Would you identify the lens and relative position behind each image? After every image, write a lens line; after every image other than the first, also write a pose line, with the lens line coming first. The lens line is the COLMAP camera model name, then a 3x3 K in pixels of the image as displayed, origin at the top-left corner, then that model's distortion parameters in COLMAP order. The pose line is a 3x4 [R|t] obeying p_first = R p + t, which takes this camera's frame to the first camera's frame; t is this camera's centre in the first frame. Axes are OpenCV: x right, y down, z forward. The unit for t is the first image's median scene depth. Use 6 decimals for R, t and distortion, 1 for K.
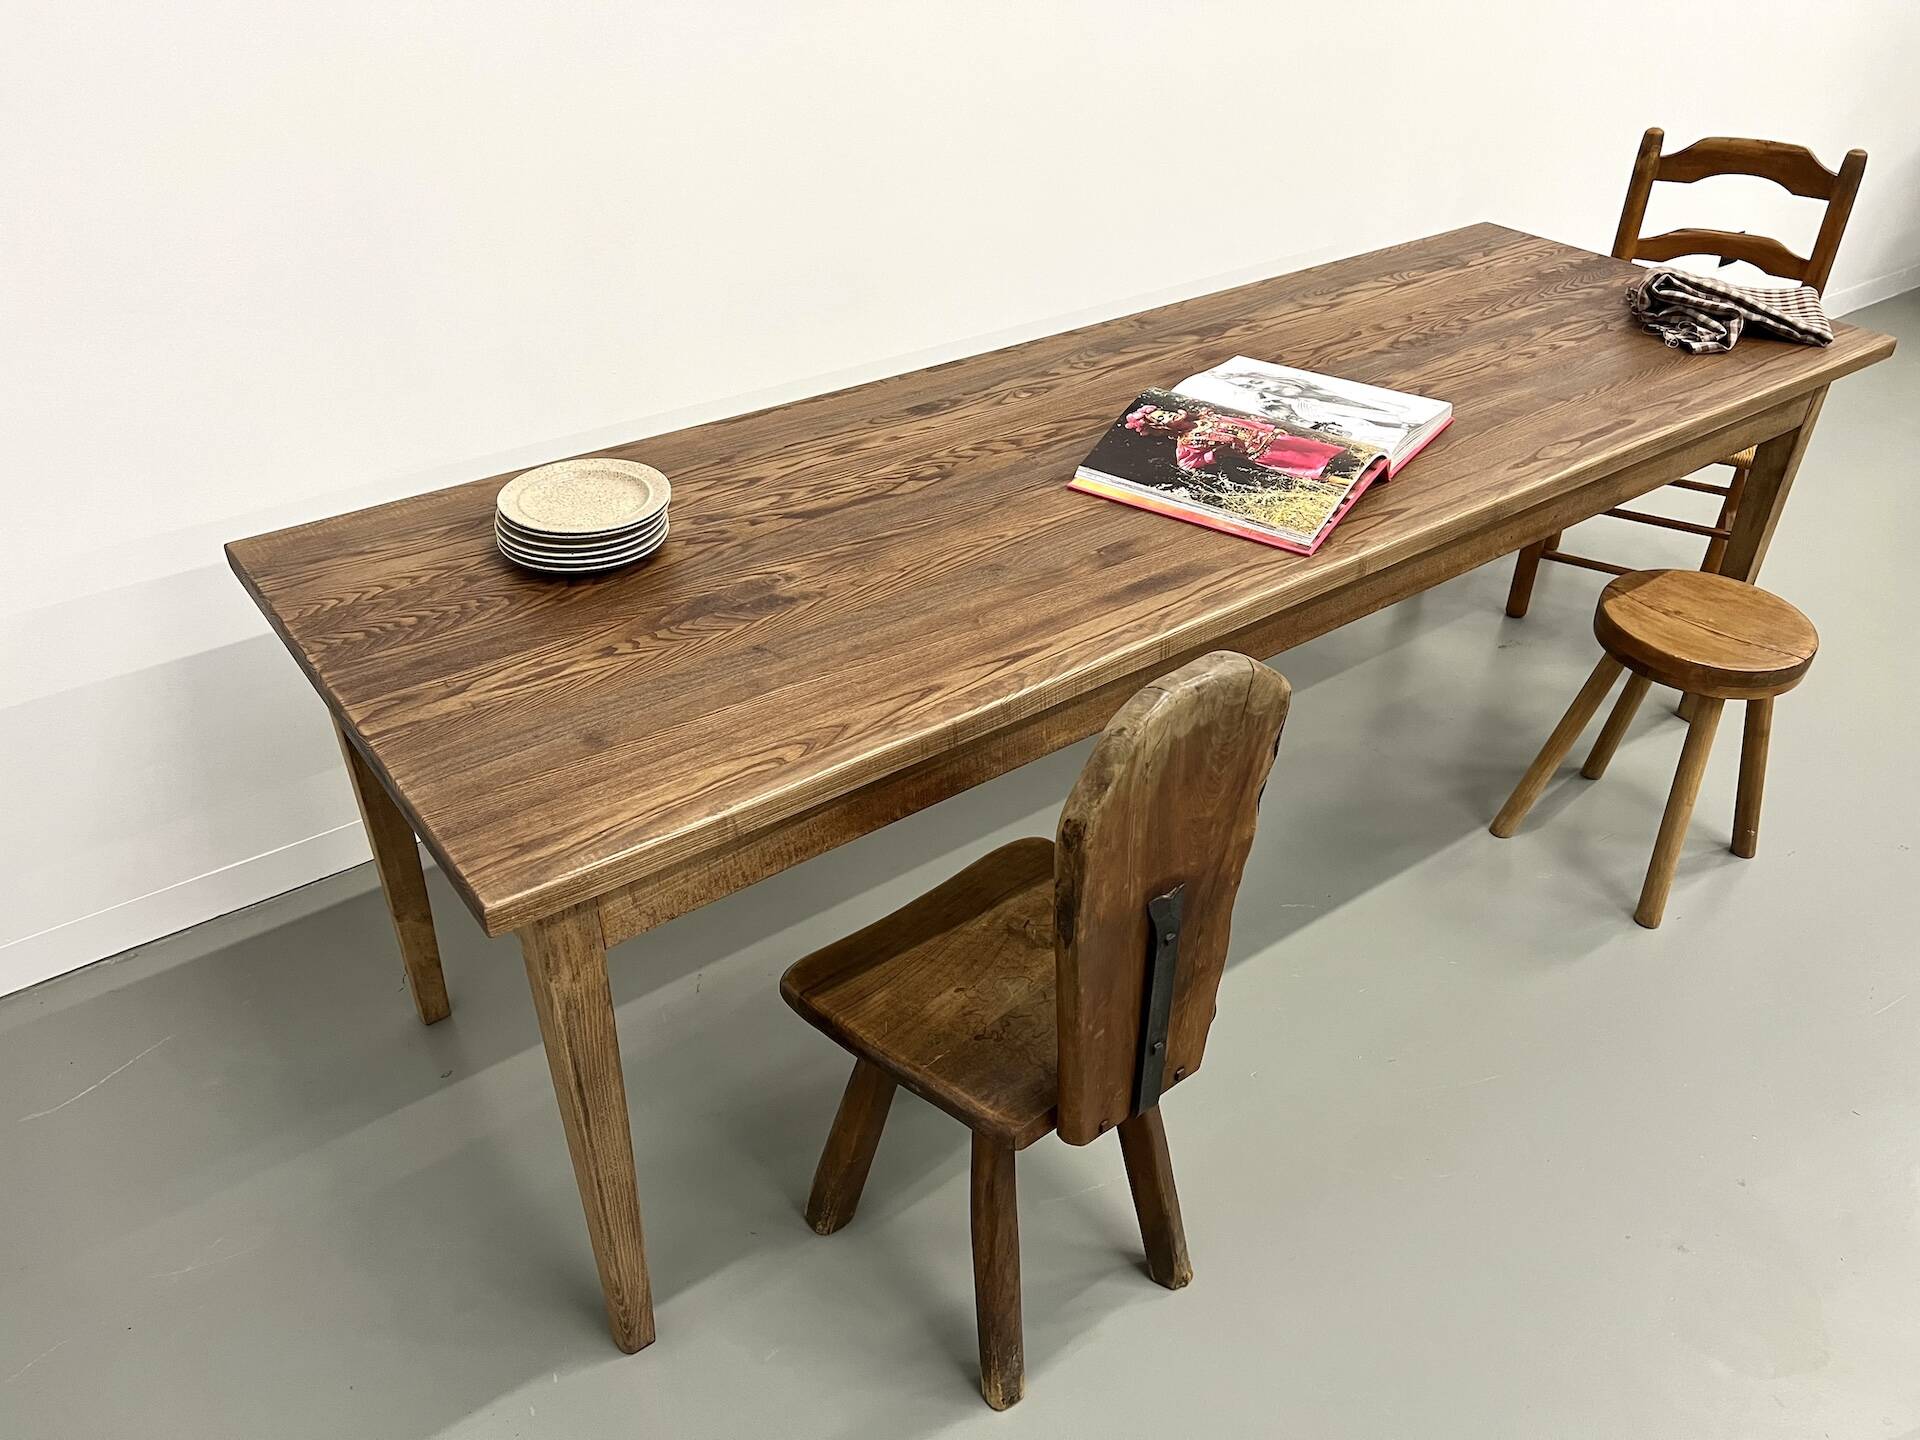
lens RADIAL K [[1446.5, 0, 964.2], [0, 1446.5, 731.5], [0, 0, 1]] dist [0.070192, -0.086517]
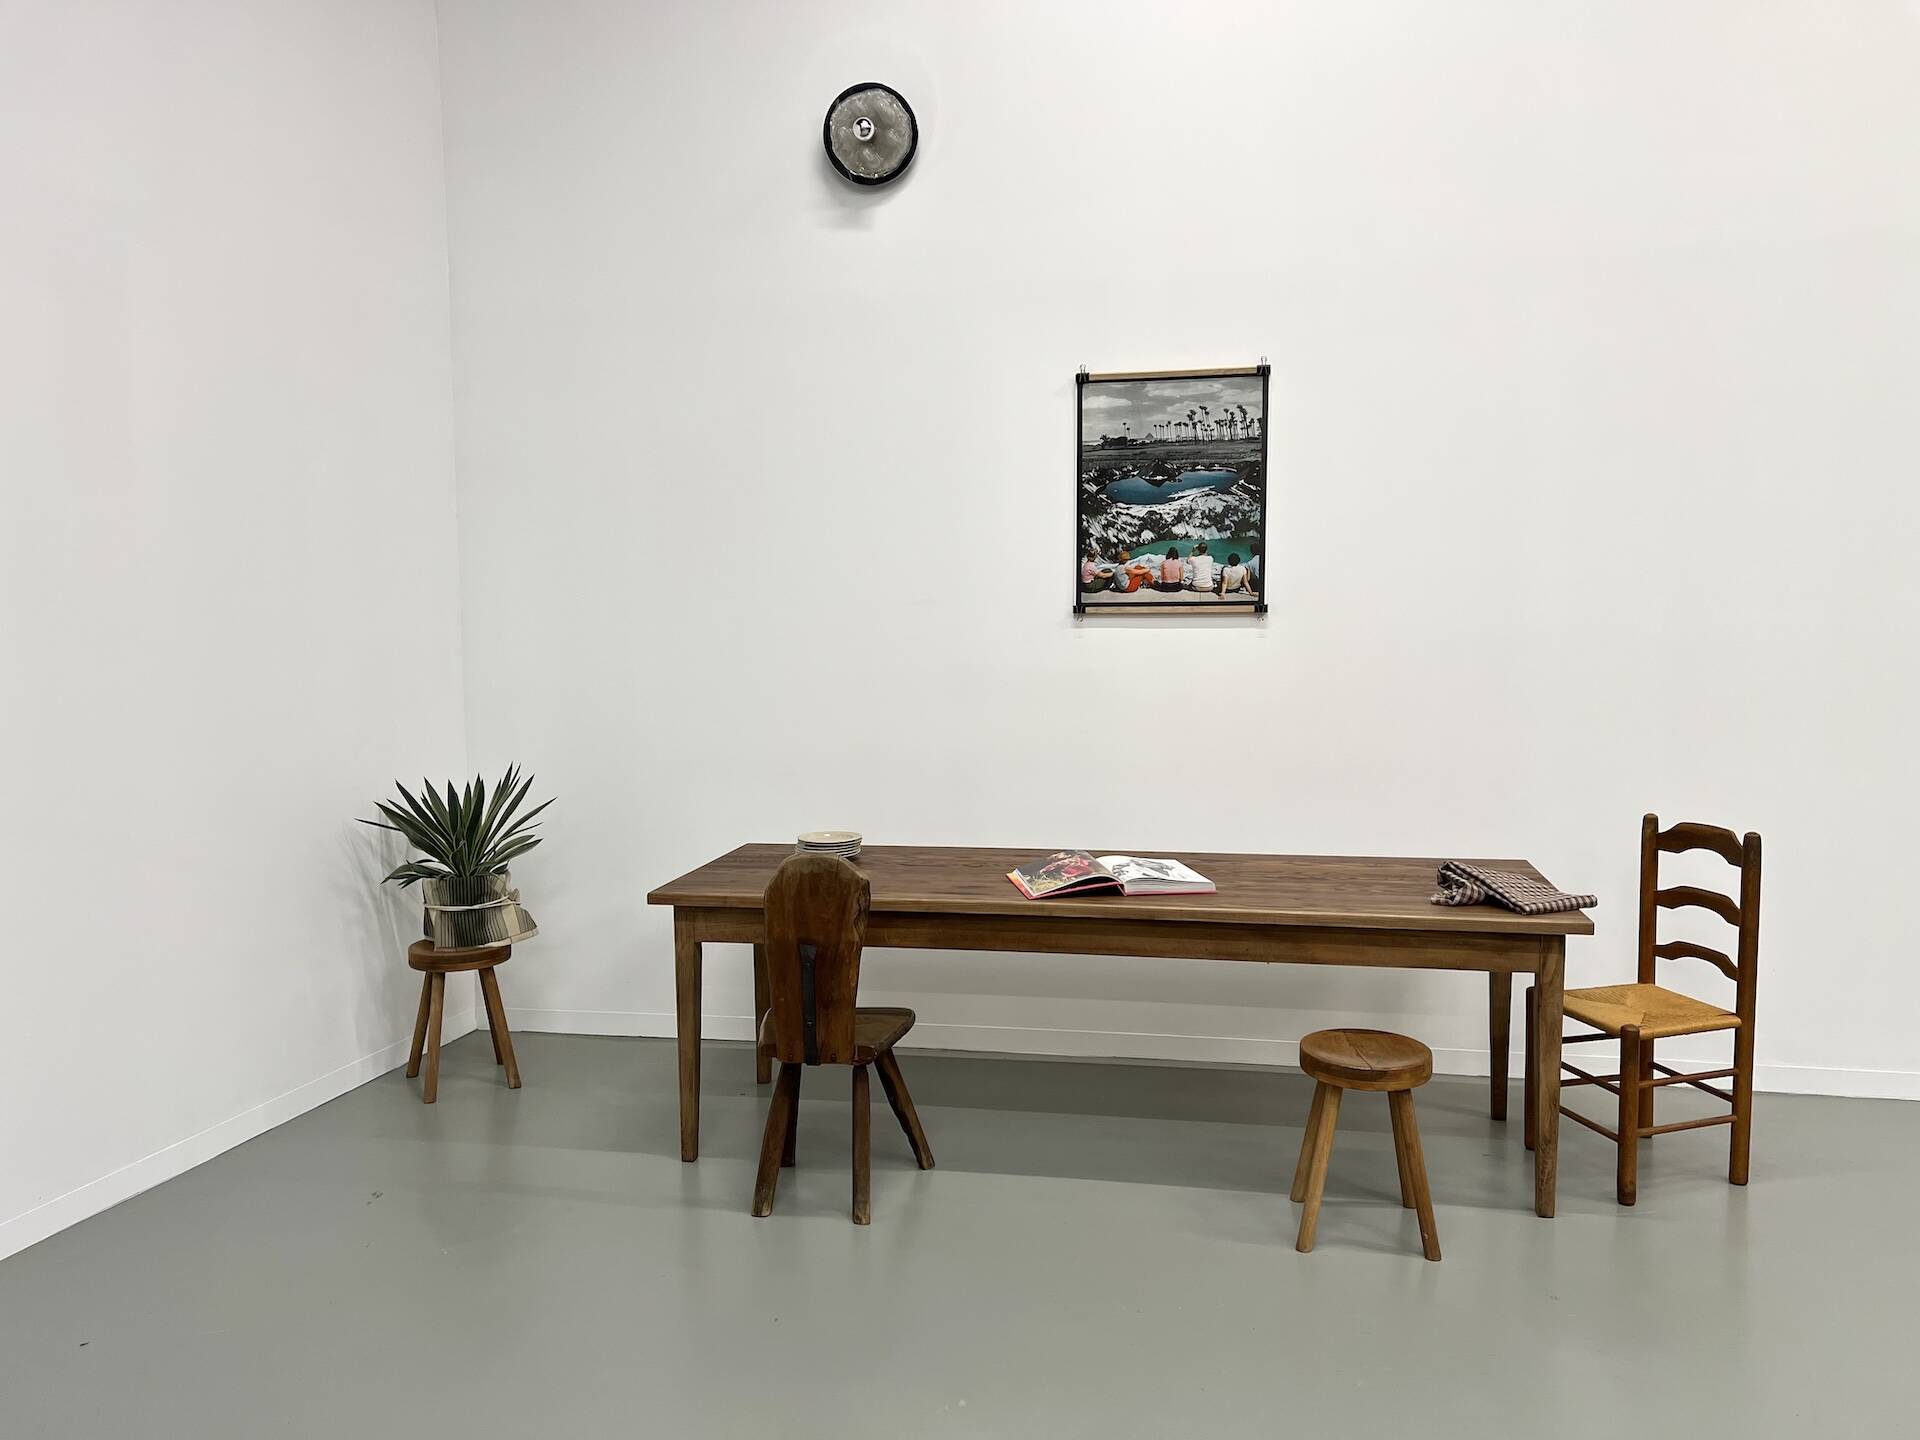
lens RADIAL K [[1446.5, 0, 960.4], [0, 1446.5, 732.6], [0, 0, 1]] dist [0.070192, -0.086517]
pose [[0.680407, 0.047094, -0.731319, 1.560207], [-0.402941, 0.857585, -0.319665, 0.356424], [0.612115, 0.512181, 0.602484, -0.439209]]
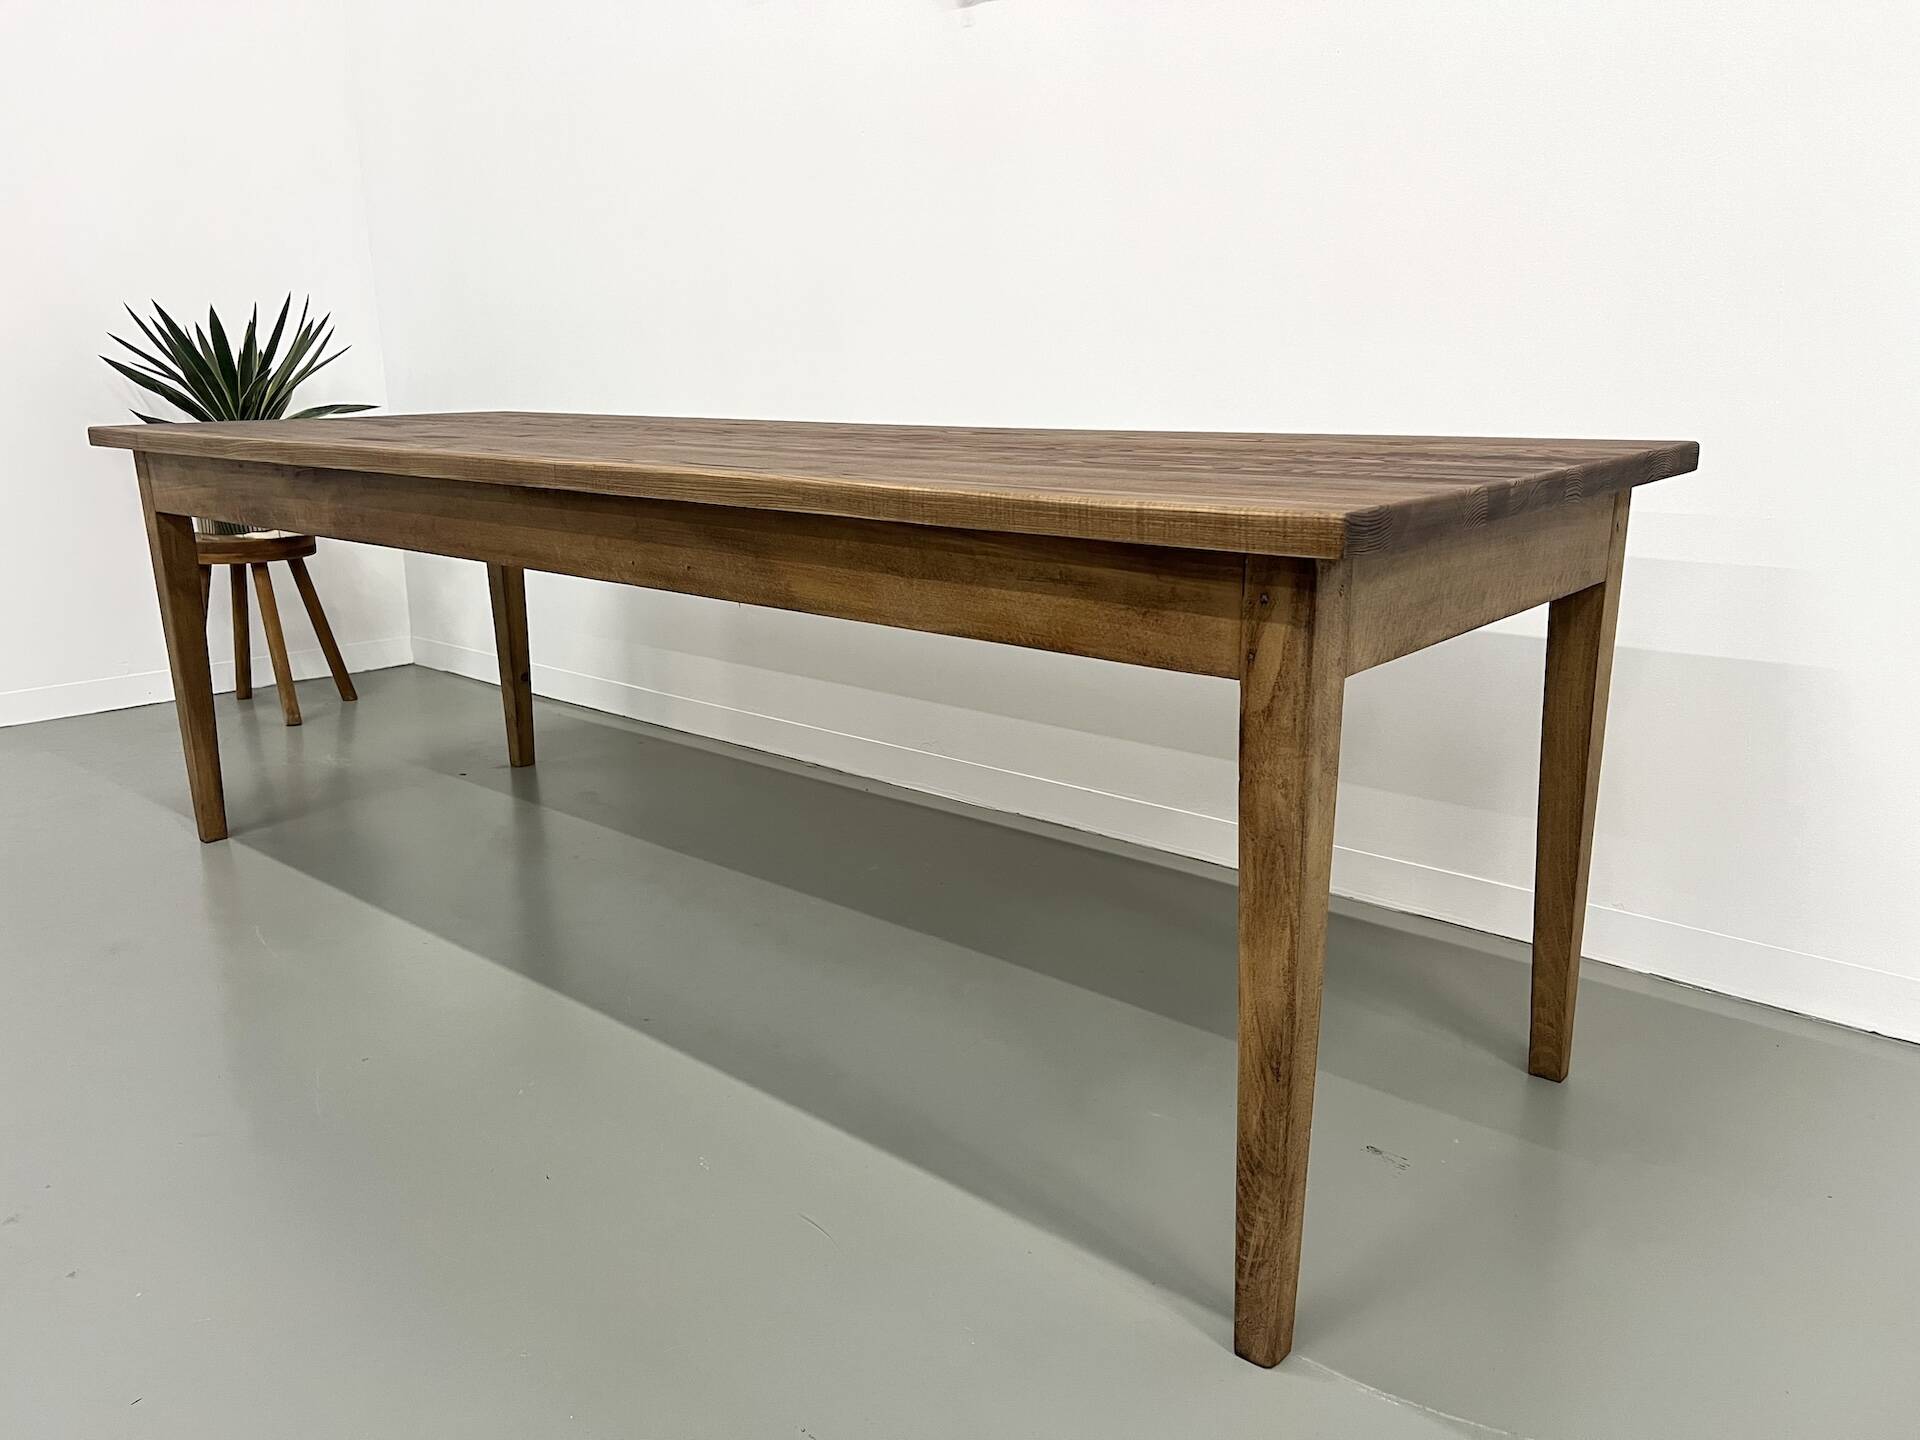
lens RADIAL K [[1446.5, 0, 964.0], [0, 1446.5, 727.0], [0, 0, 1]] dist [0.070192, -0.086517]
pose [[0.207132, 0.230814, -0.950695, 1.275924], [-0.543340, 0.835259, 0.084408, -0.238057], [0.813559, 0.499067, 0.298419, 1.008301]]
